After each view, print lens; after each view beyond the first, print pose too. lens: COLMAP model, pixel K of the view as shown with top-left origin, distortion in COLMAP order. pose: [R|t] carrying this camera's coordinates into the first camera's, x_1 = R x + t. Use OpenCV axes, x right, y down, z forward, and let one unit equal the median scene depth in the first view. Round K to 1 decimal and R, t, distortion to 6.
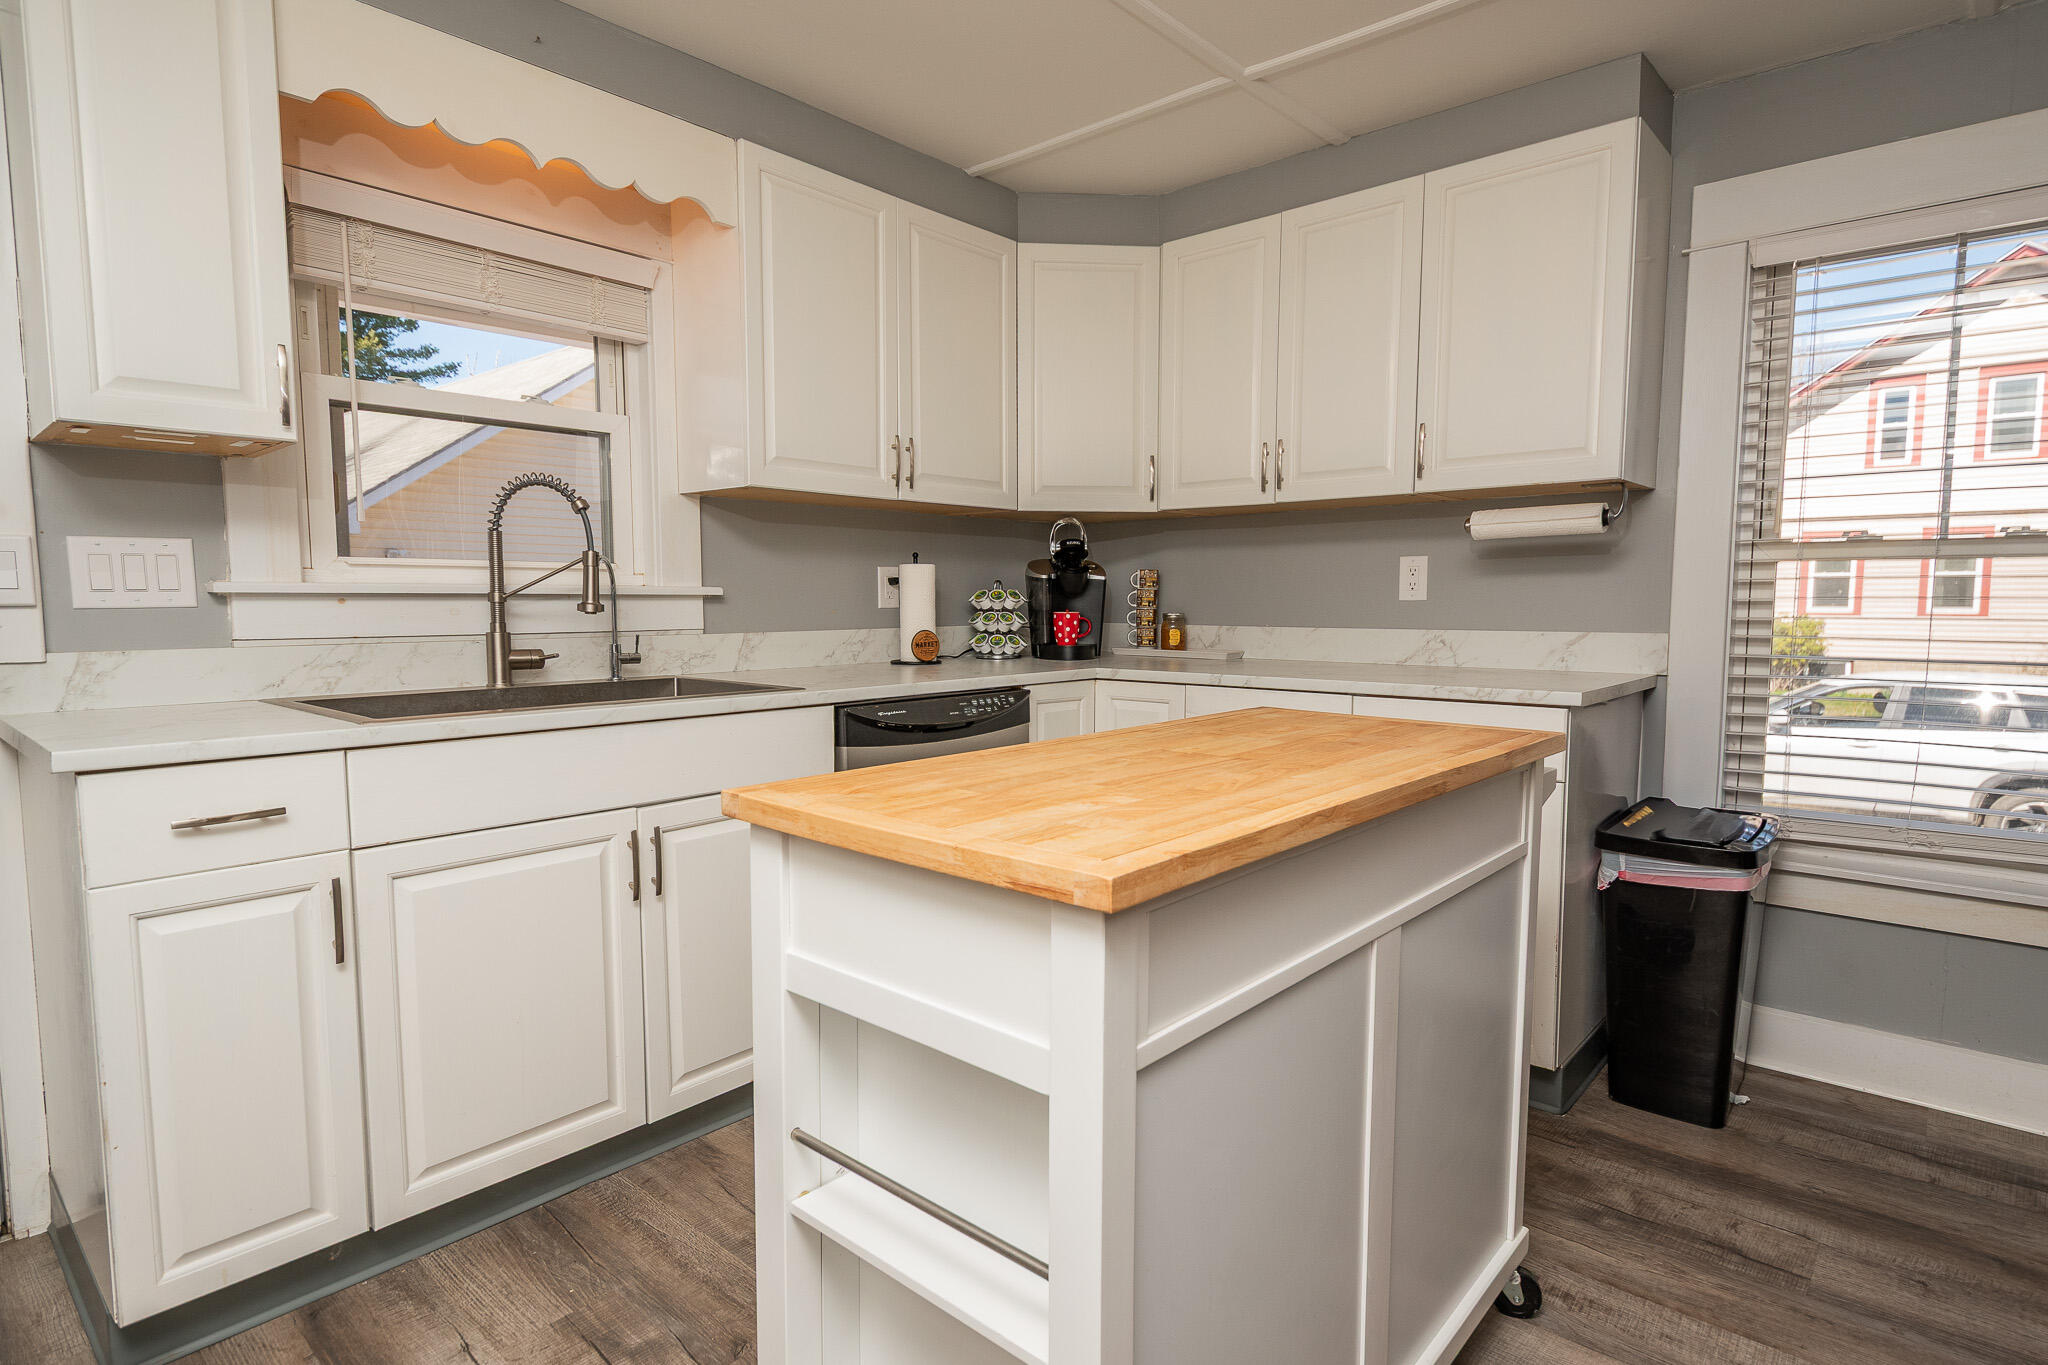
lens RADIAL K [[1069.9, 0, 1024.0], [0, 1069.9, 682.5], [0, 0, 1]] dist [0.024647, 0.000768]
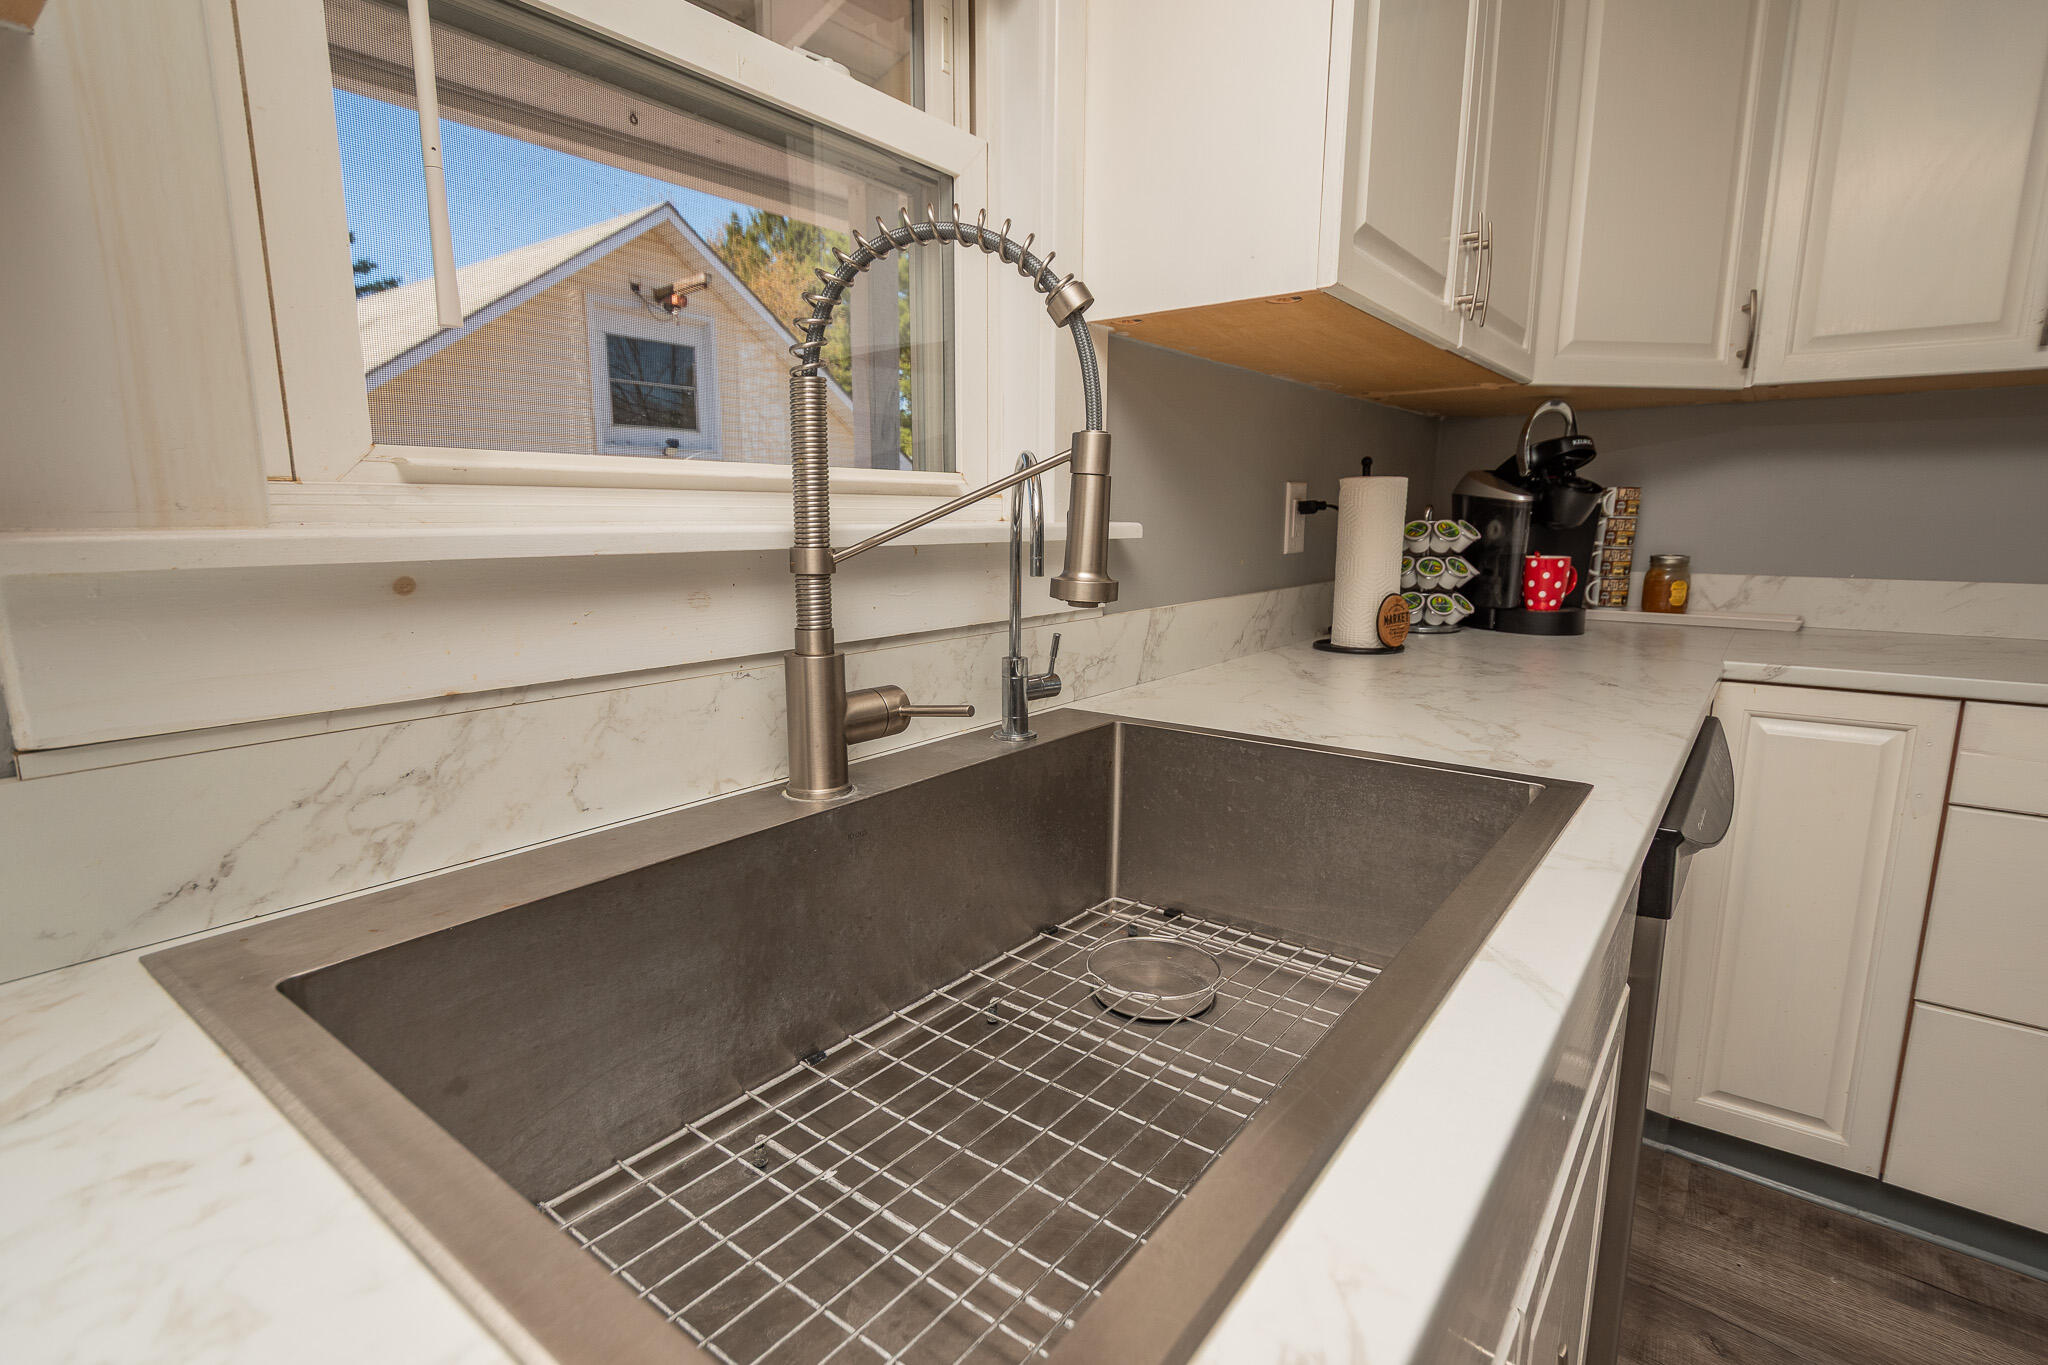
lens RADIAL K [[983.8, 0, 1031.9], [0, 983.8, 691.3], [0, 0, 1]] dist [0.002300, 0.000129]
pose [[0.997277, -0.013477, 0.072504, -0.392737], [0.006286, 0.995117, 0.098503, -0.060018], [-0.073478, -0.097779, 0.992492, 0.584068]]
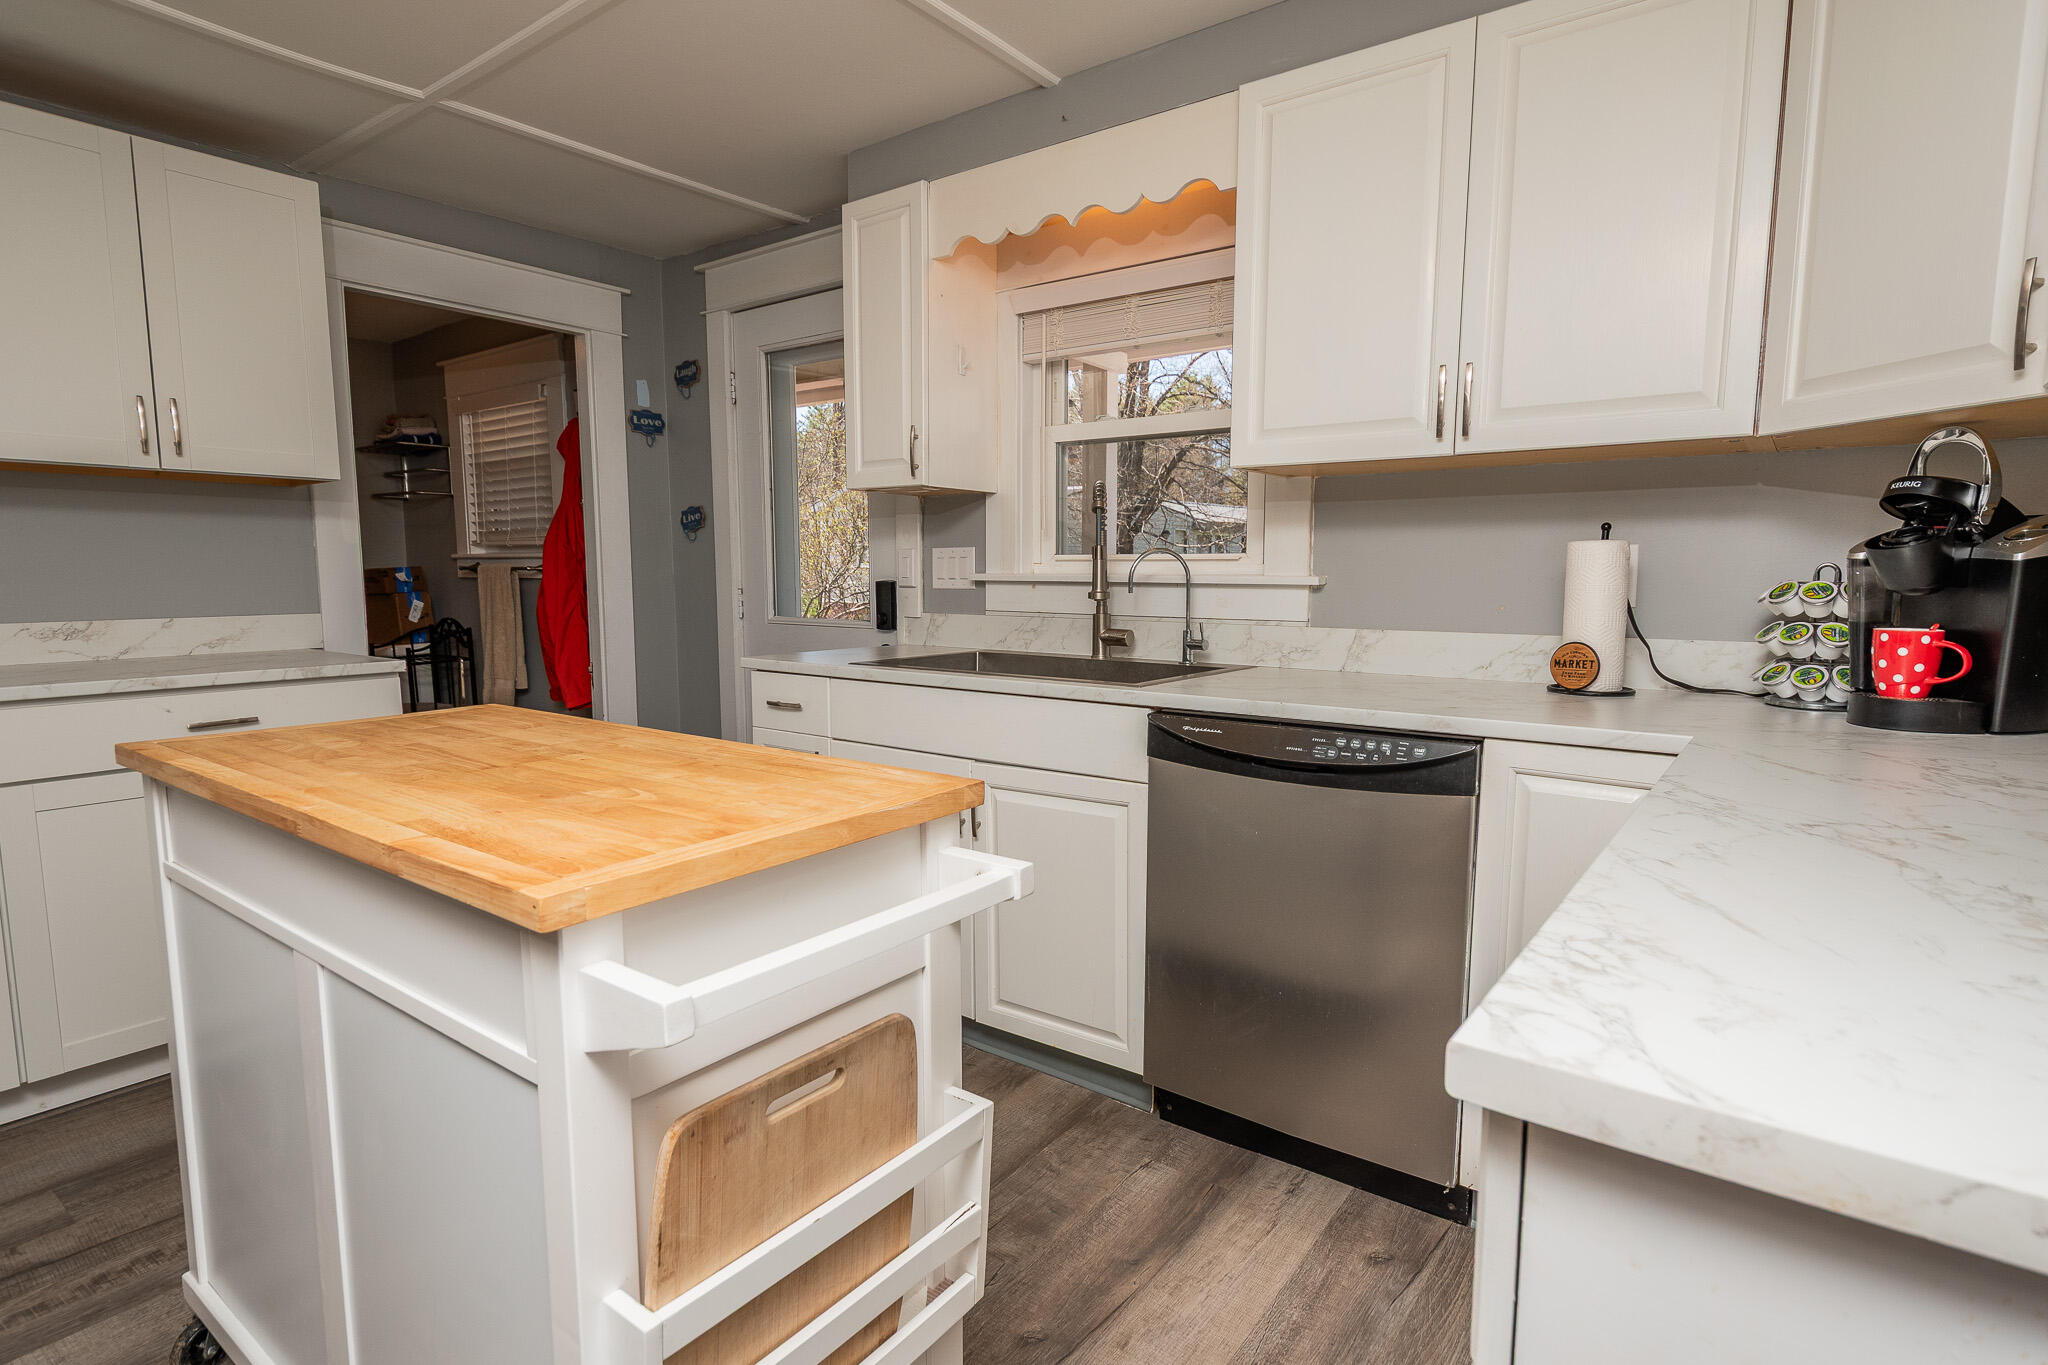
lens RADIAL K [[1017.5, 0, 1027.5], [0, 1017.5, 689.1], [0, 0, 1]] dist [0.002421, -0.014485]
pose [[0.089992, 0.116176, -0.989143, 0.595280], [-0.083322, 0.990570, 0.108763, -0.072223], [0.992451, 0.072630, 0.098823, 0.726508]]
